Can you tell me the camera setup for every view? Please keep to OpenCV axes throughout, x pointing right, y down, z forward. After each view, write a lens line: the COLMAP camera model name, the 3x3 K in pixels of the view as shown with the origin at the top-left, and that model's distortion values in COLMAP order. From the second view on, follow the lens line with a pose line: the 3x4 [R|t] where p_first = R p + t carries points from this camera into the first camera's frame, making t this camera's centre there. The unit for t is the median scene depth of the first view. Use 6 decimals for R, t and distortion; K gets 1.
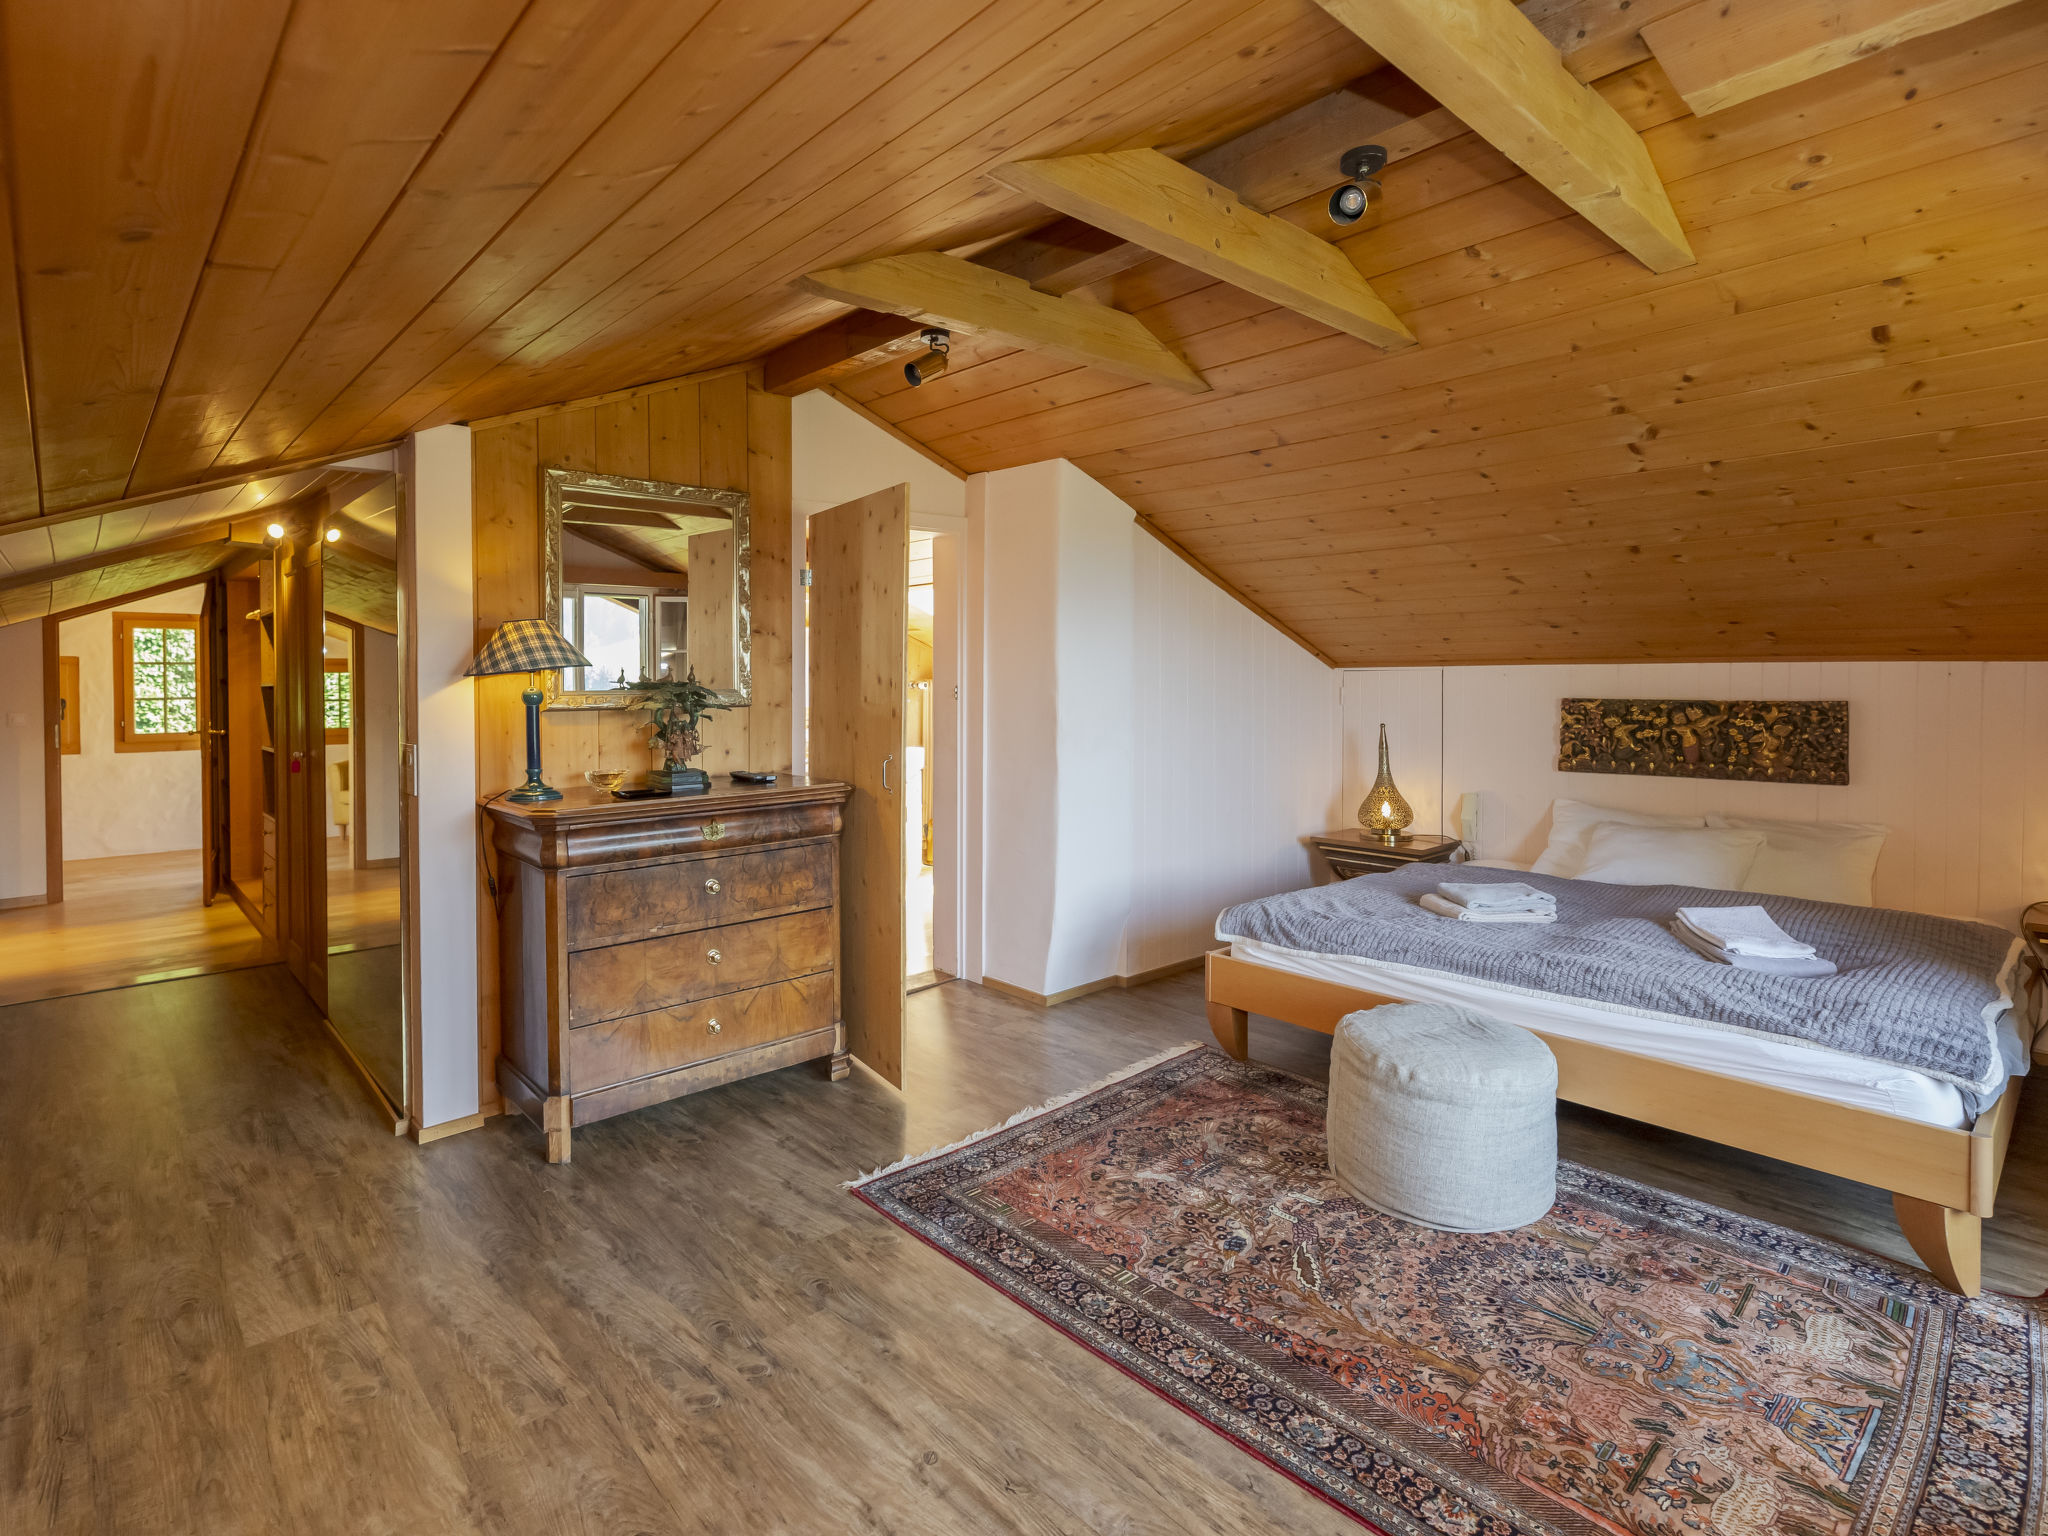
lens RADIAL K [[1047.2, 0, 1015.0], [0, 1047.2, 767.9], [0, 0, 1]] dist [-0.003486, -0.001480]
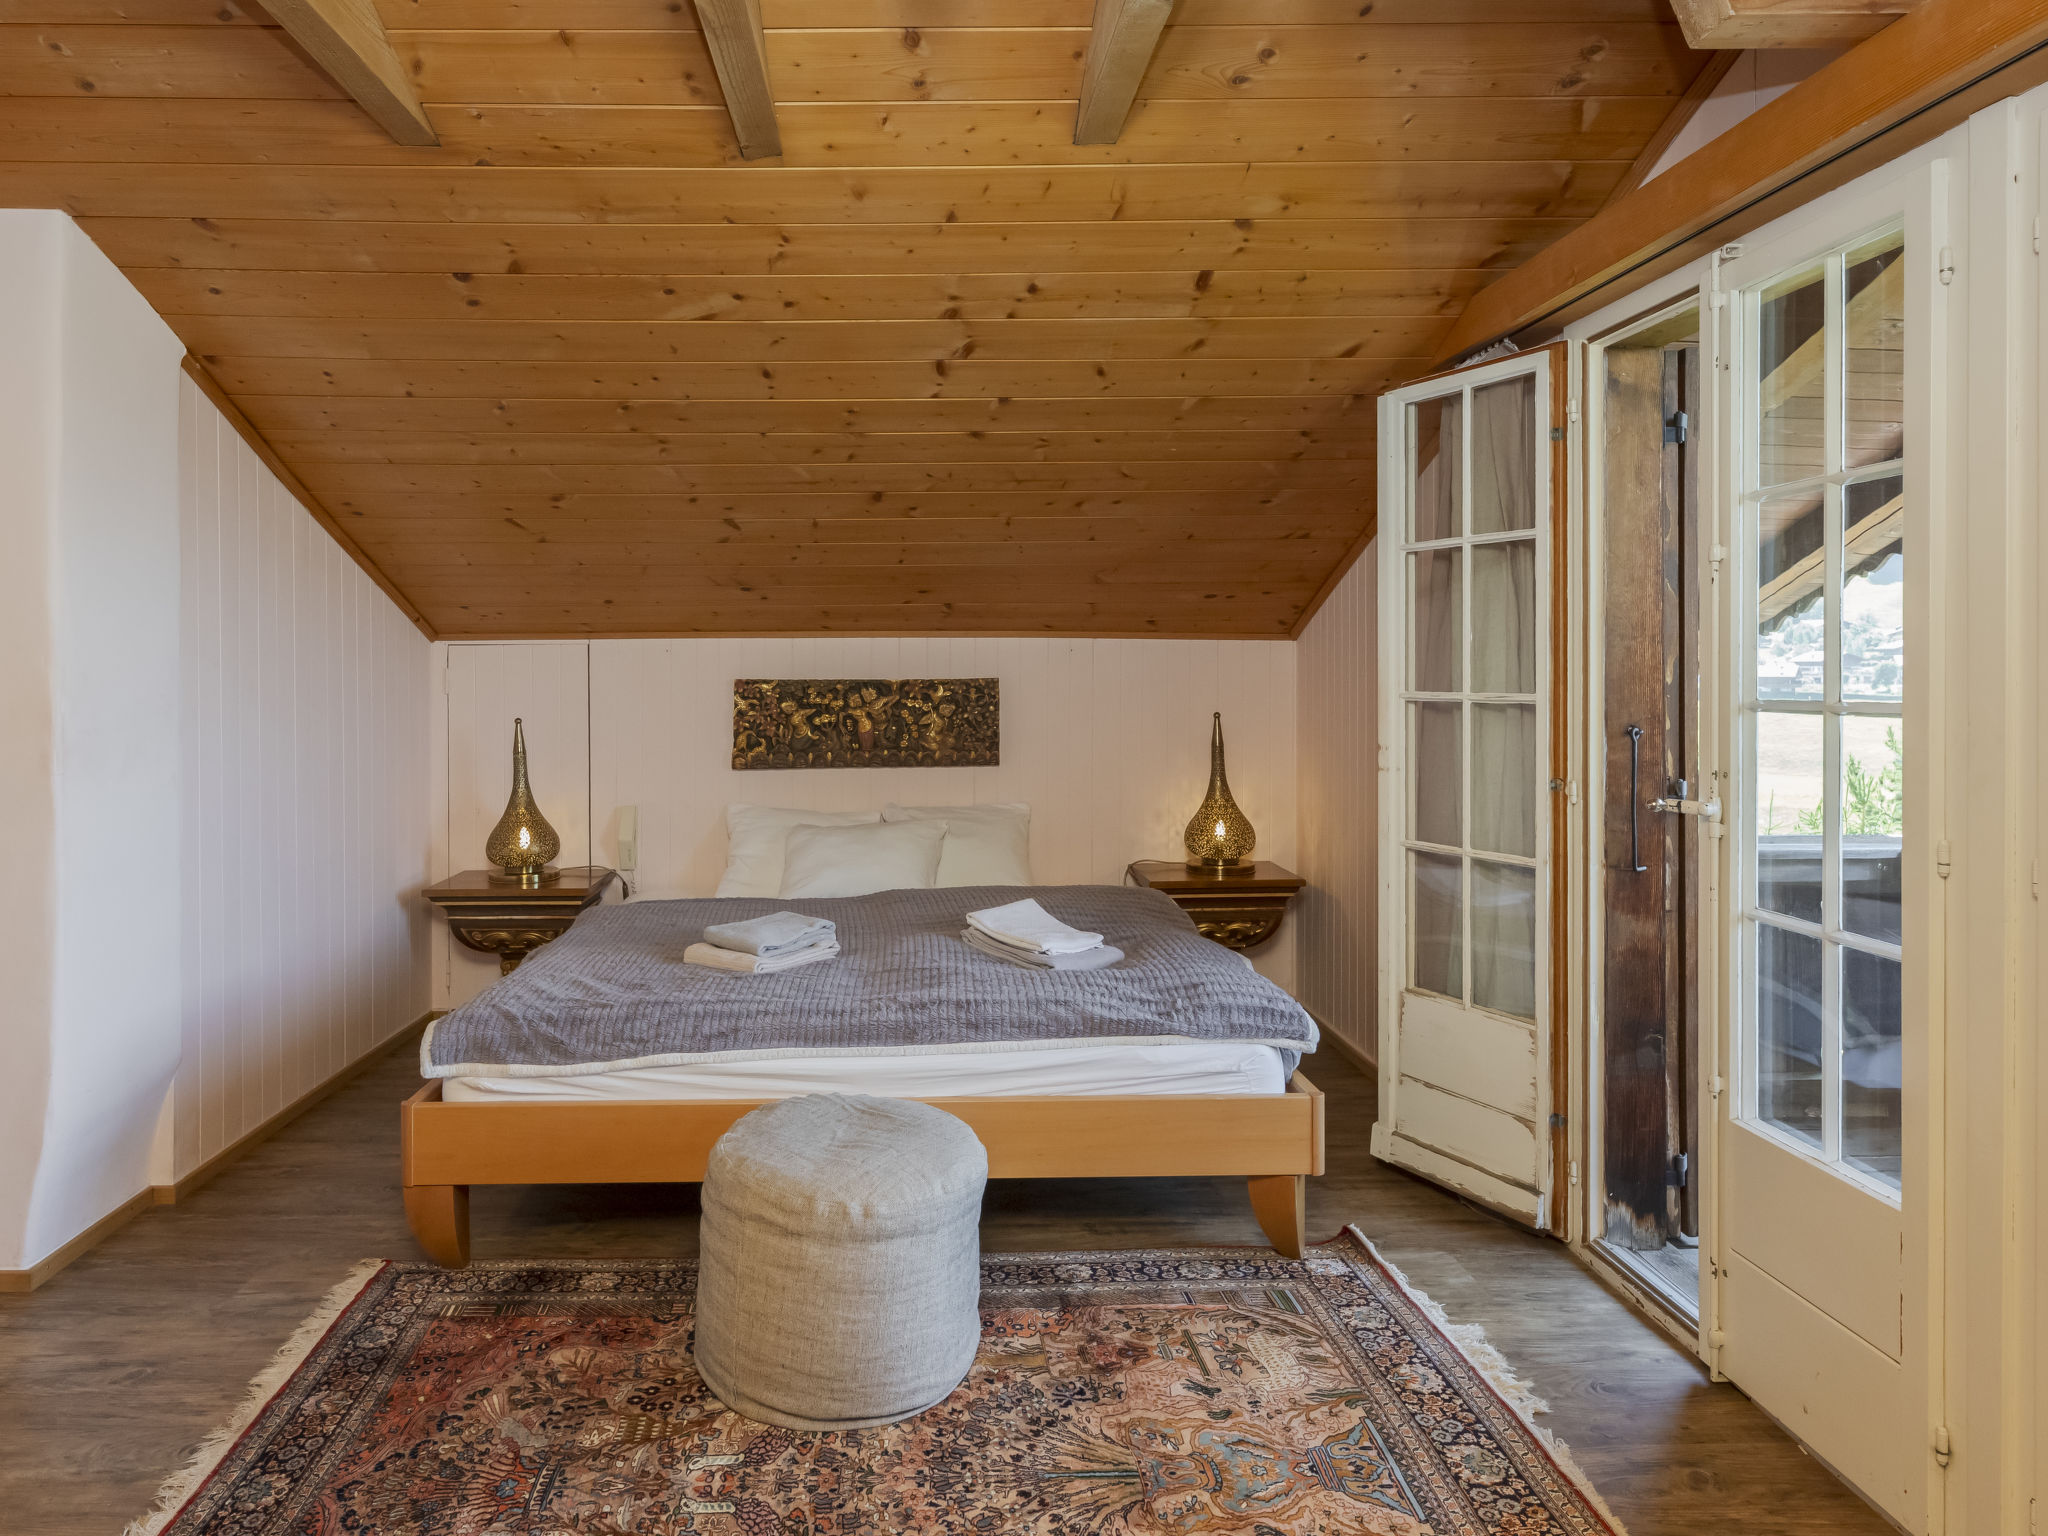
lens RADIAL K [[1296.6, 0, 1007.1], [0, 1296.6, 719.1], [0, 0, 1]] dist [-0.001353, 0.002261]
pose [[0.667311, -0.032096, 0.744087, -0.147277], [0.069766, 0.997372, -0.019547, -0.002439], [-0.741504, 0.064956, 0.667796, 0.286855]]
